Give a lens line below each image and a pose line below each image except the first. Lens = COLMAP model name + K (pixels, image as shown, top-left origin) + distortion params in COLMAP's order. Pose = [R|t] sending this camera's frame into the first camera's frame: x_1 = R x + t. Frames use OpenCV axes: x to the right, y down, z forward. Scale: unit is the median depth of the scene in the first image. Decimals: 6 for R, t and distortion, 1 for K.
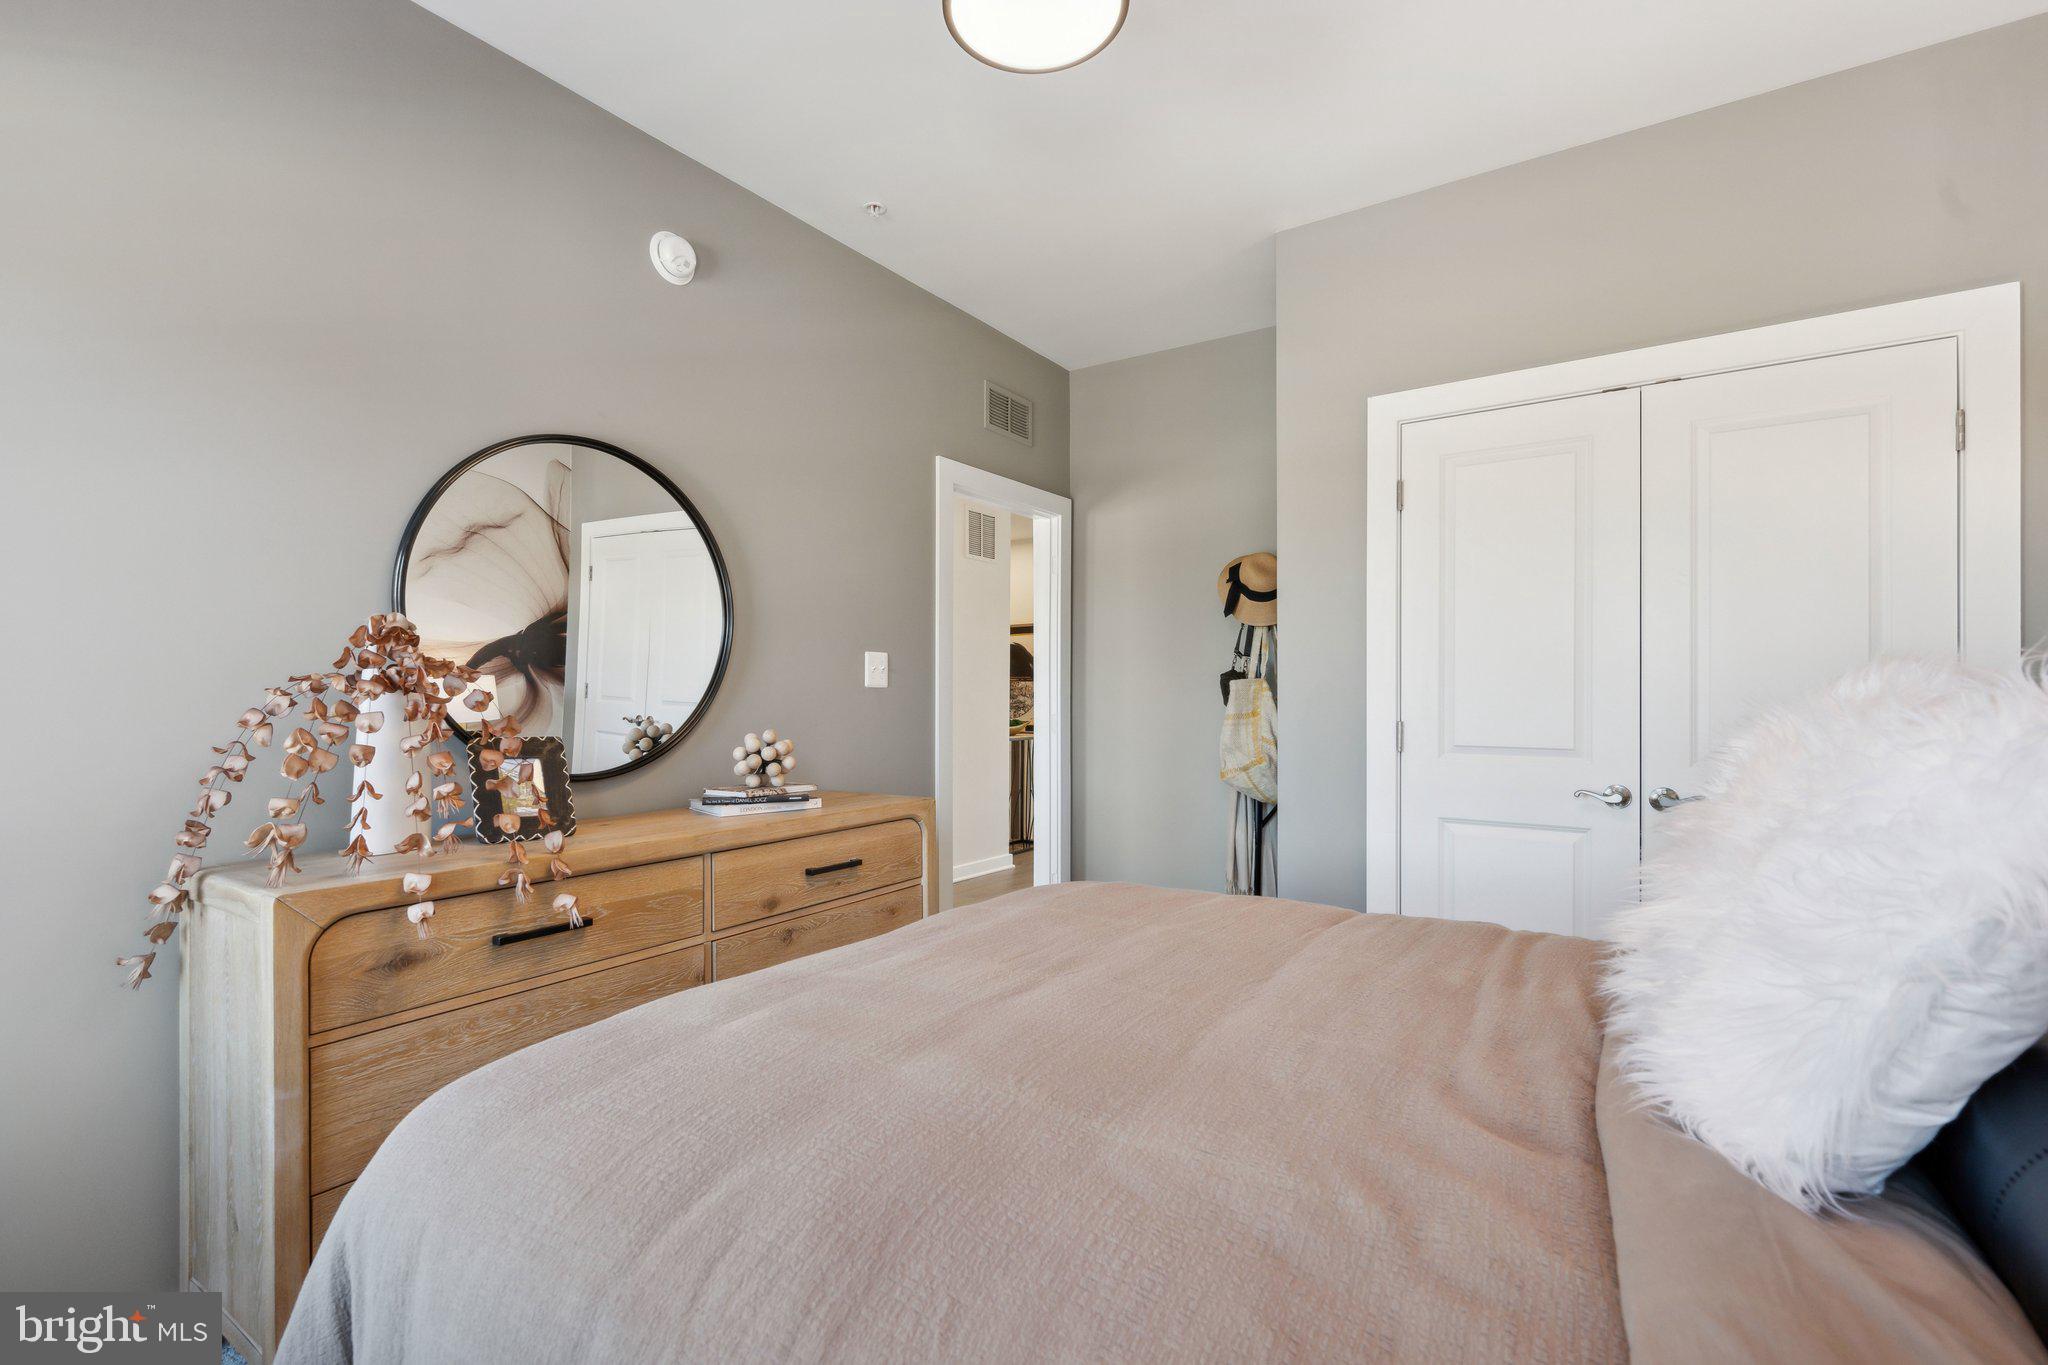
lens RADIAL K [[914.4, 0, 1024.0], [0, 914.4, 682.5], [0, 0, 1]] dist [0.000852, 0.000051]
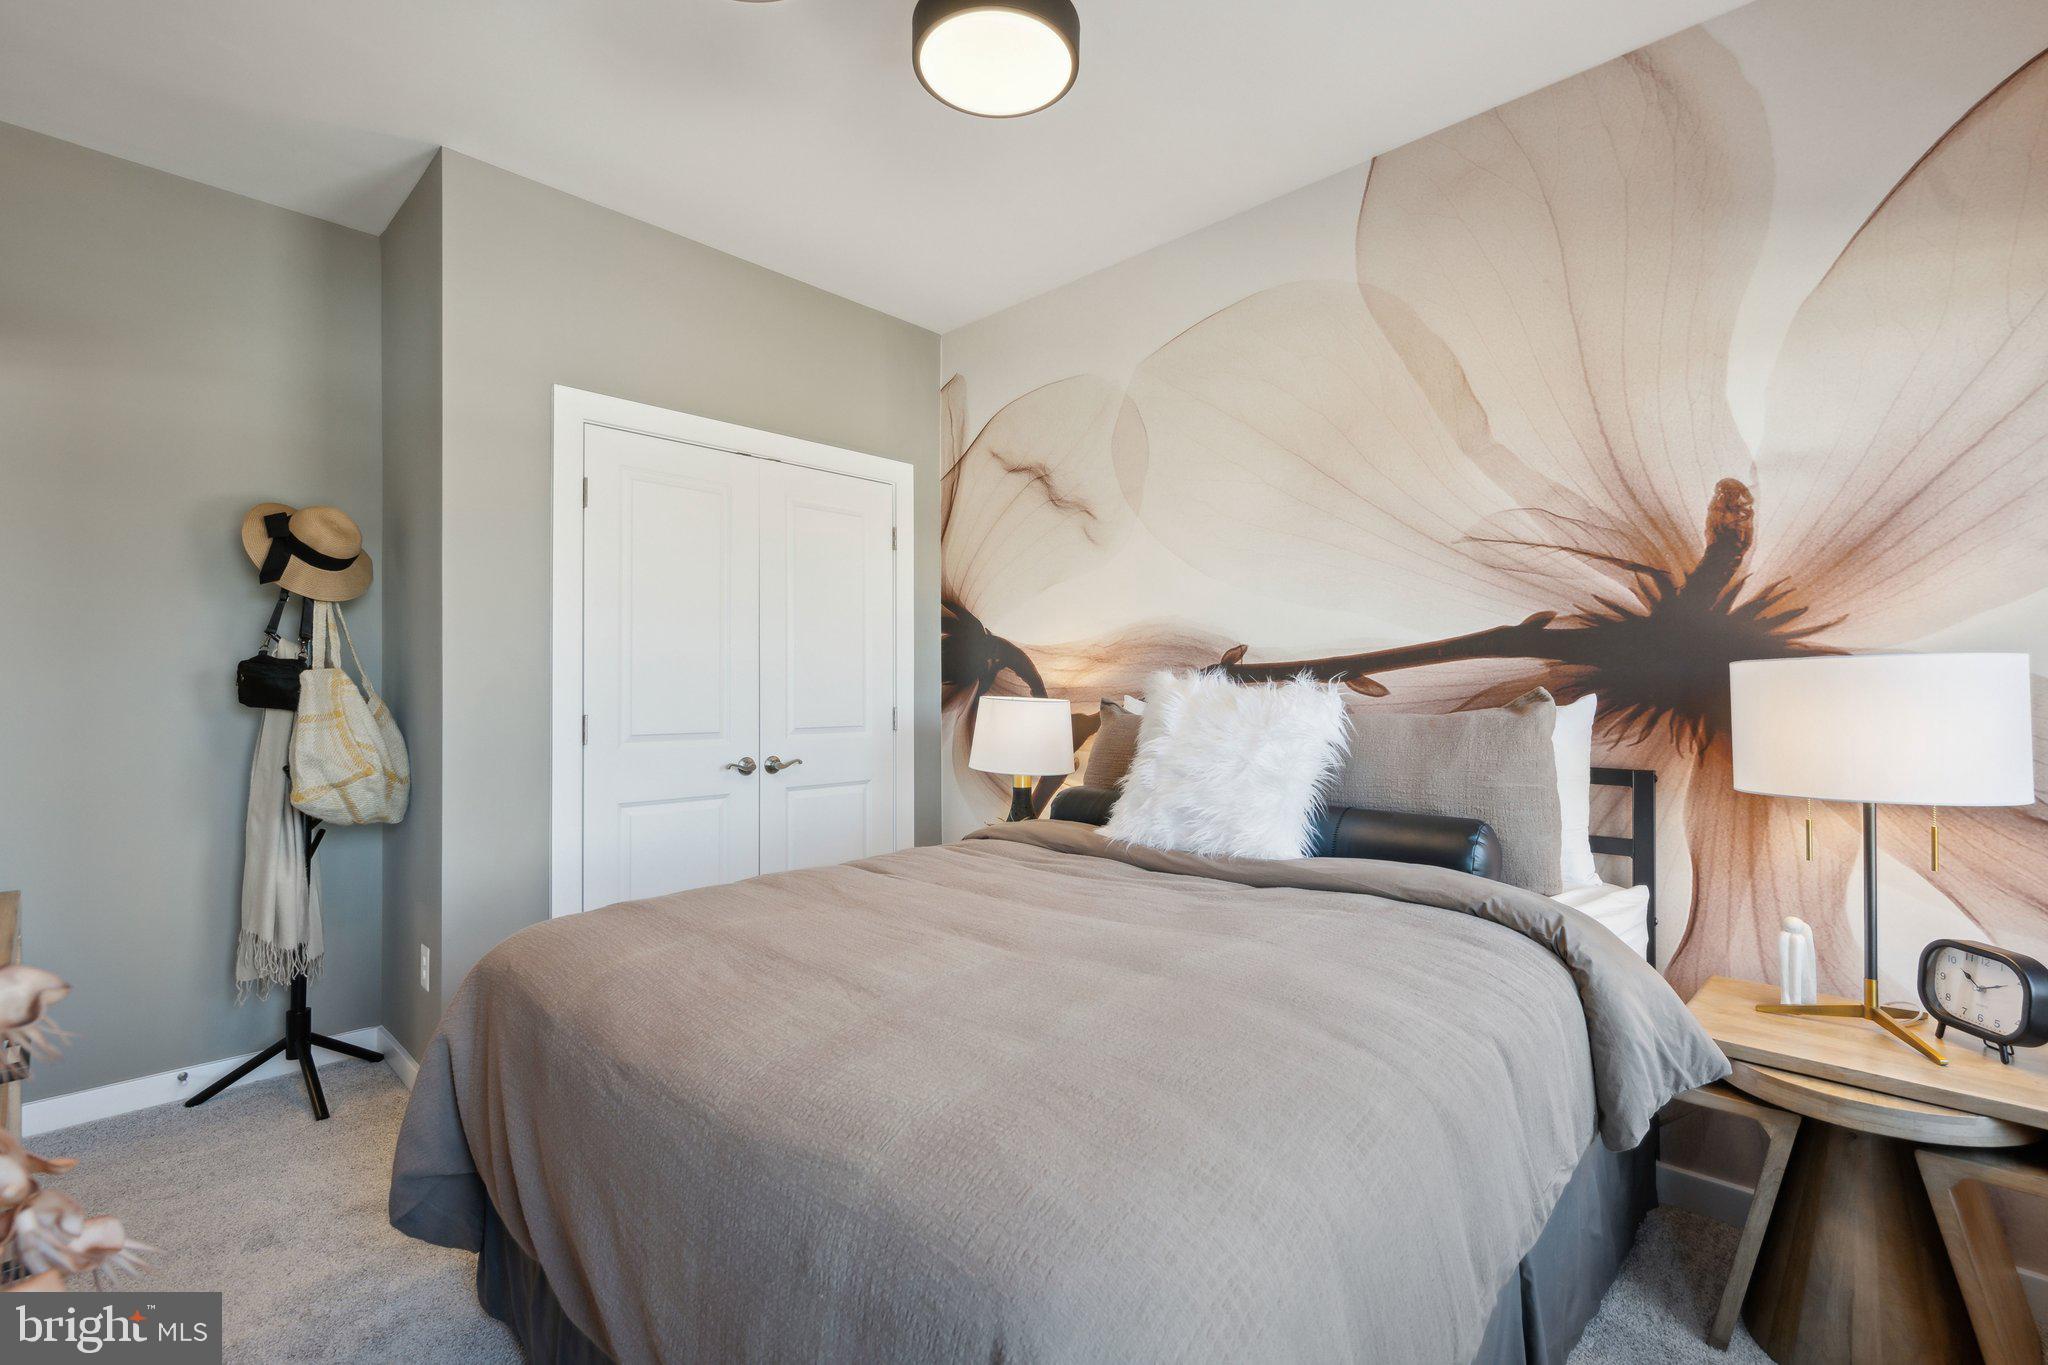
lens RADIAL K [[914.4, 0, 1024.0], [0, 914.4, 682.5], [0, 0, 1]] dist [0.000852, 0.000051]
pose [[0.151025, 0.008513, 0.988493, -0.436336], [-0.008739, 0.999935, -0.007277, 0.008010], [-0.988491, -0.007540, 0.151089, 0.304516]]
